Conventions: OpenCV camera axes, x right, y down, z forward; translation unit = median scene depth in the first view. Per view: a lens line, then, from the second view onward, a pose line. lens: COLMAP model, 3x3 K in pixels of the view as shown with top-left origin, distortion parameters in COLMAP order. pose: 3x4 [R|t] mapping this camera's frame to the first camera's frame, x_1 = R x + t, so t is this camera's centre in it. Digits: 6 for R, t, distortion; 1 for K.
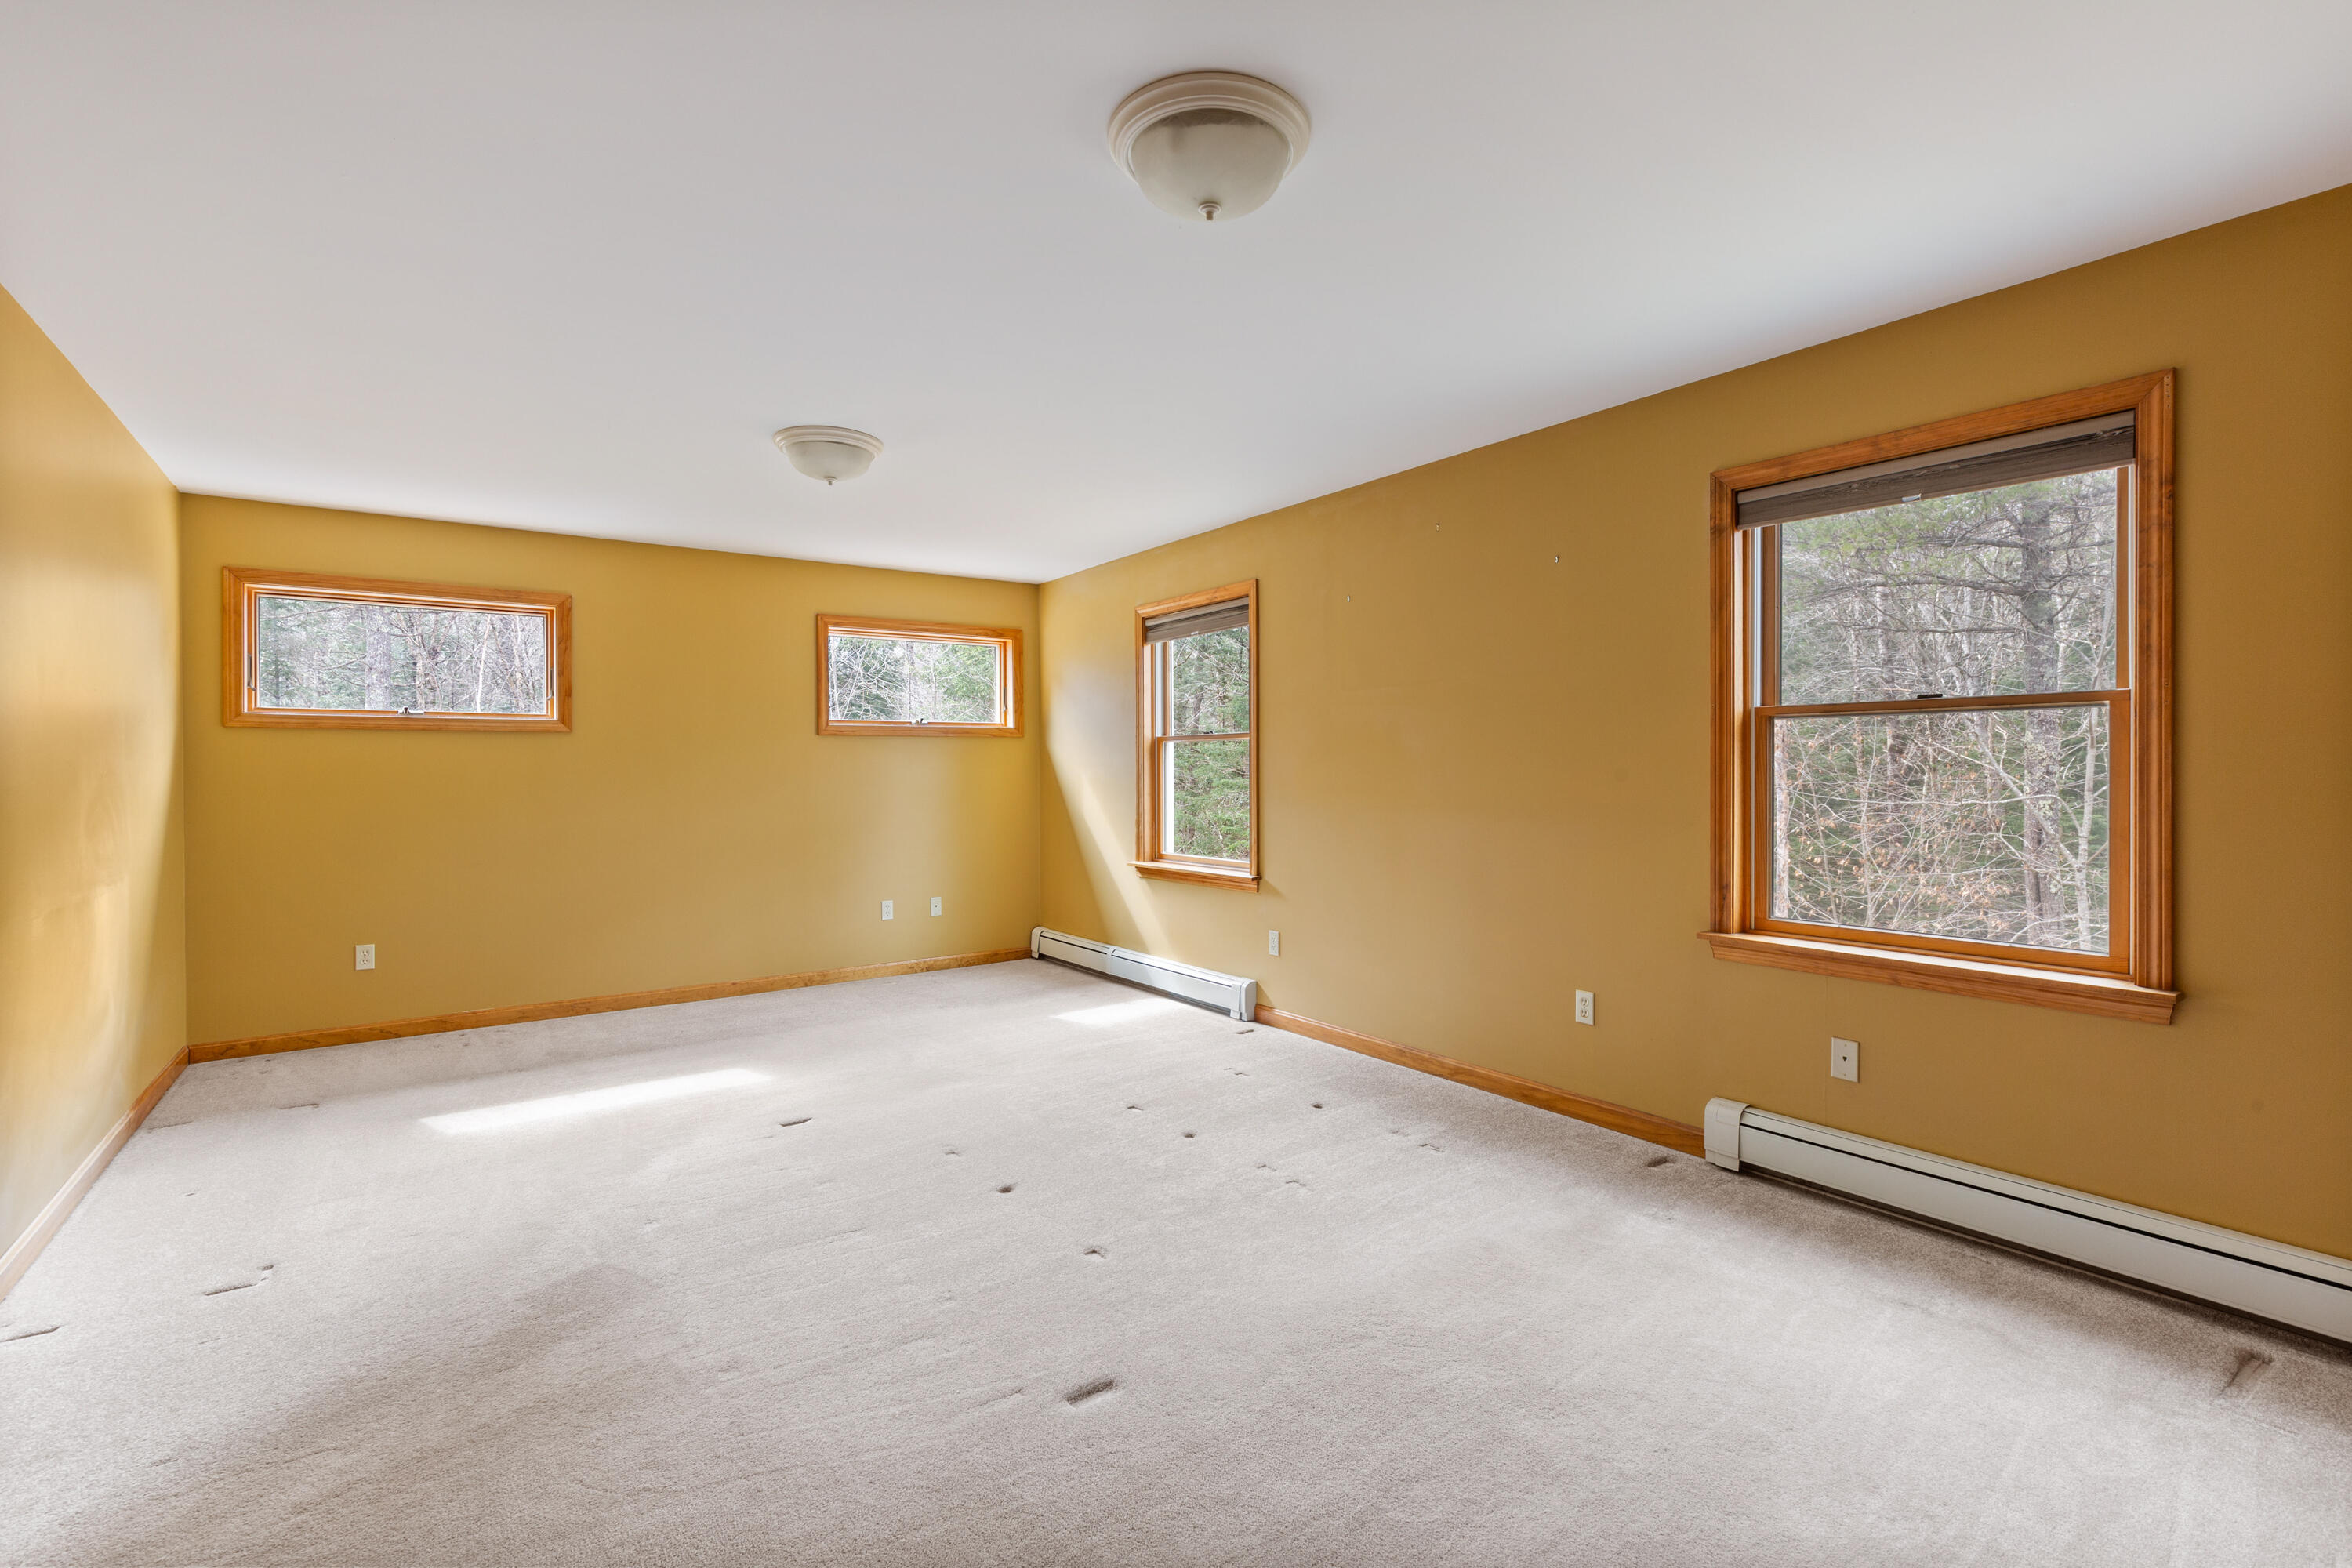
lens RADIAL K [[1069.8, 0, 1163.1], [0, 1069.8, 775.2], [0, 0, 1]] dist [0.005508, 0.001610]
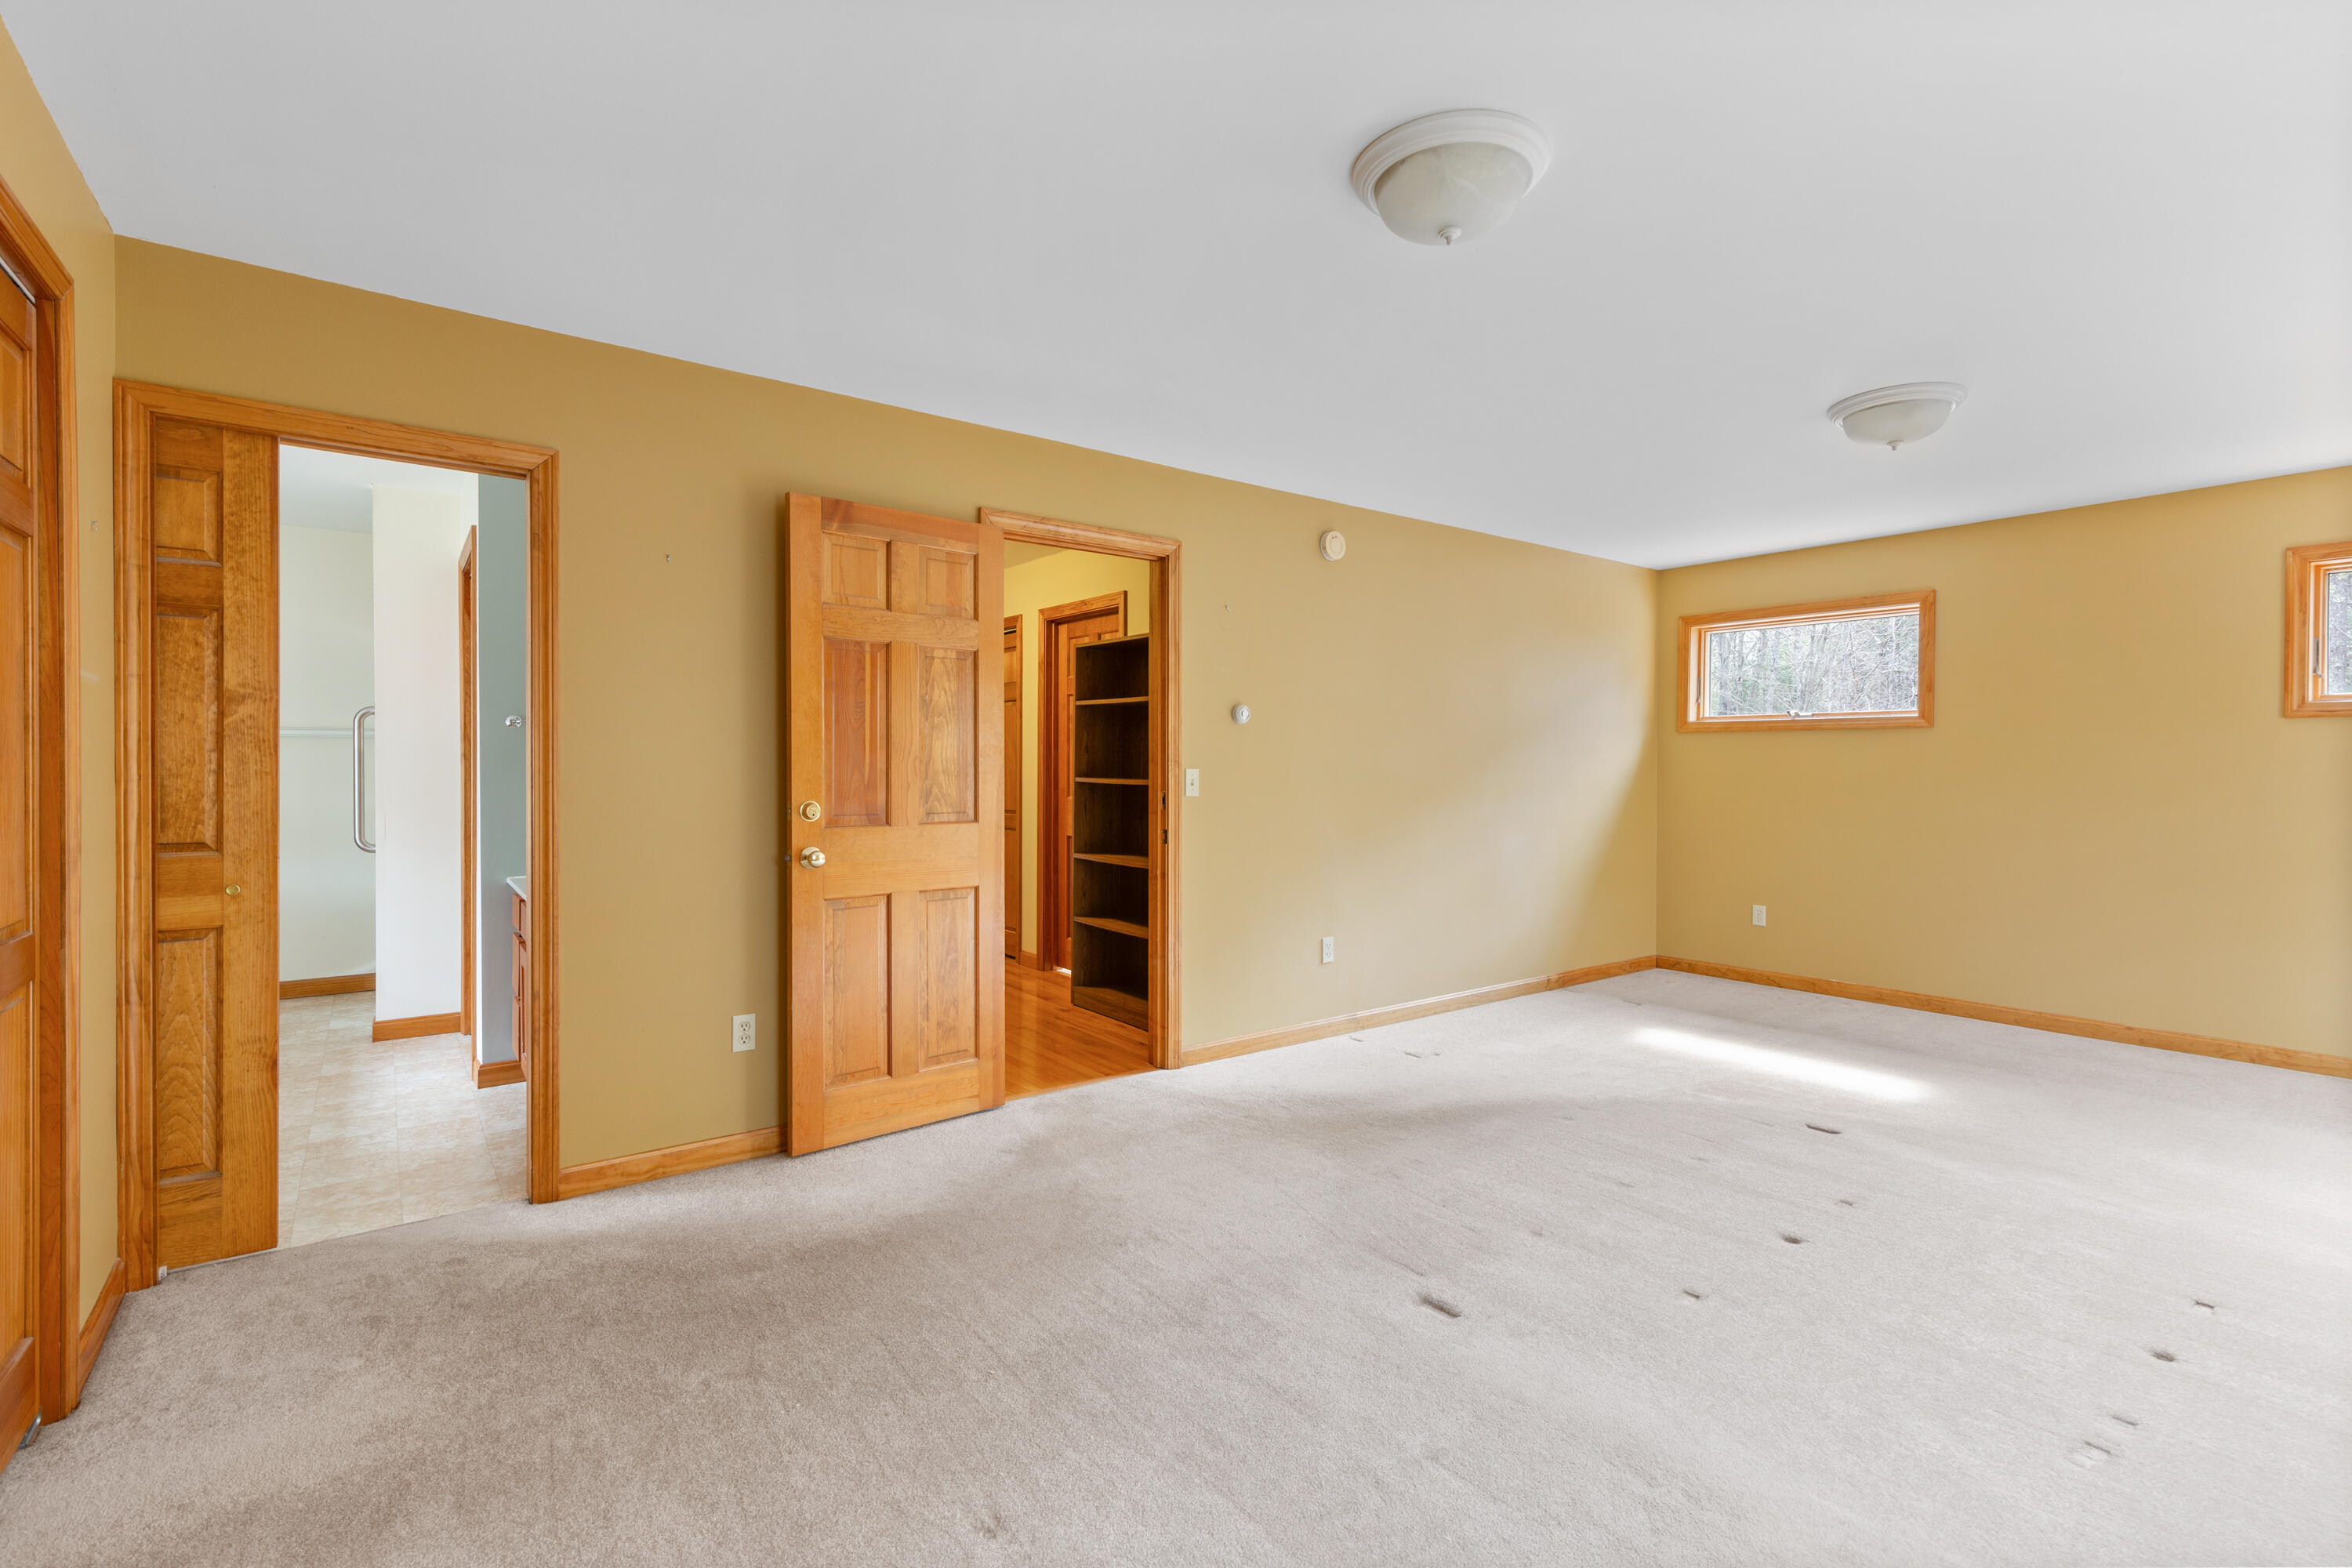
lens RADIAL K [[1069.8, 0, 1188.2], [0, 1069.8, 767.0], [0, 0, 1]] dist [0.005508, 0.001610]
pose [[0.029676, 0.005847, -0.999542, 0.613318], [-0.008612, 0.999947, 0.005594, -0.003002], [0.999522, 0.008442, 0.029725, 0.399924]]
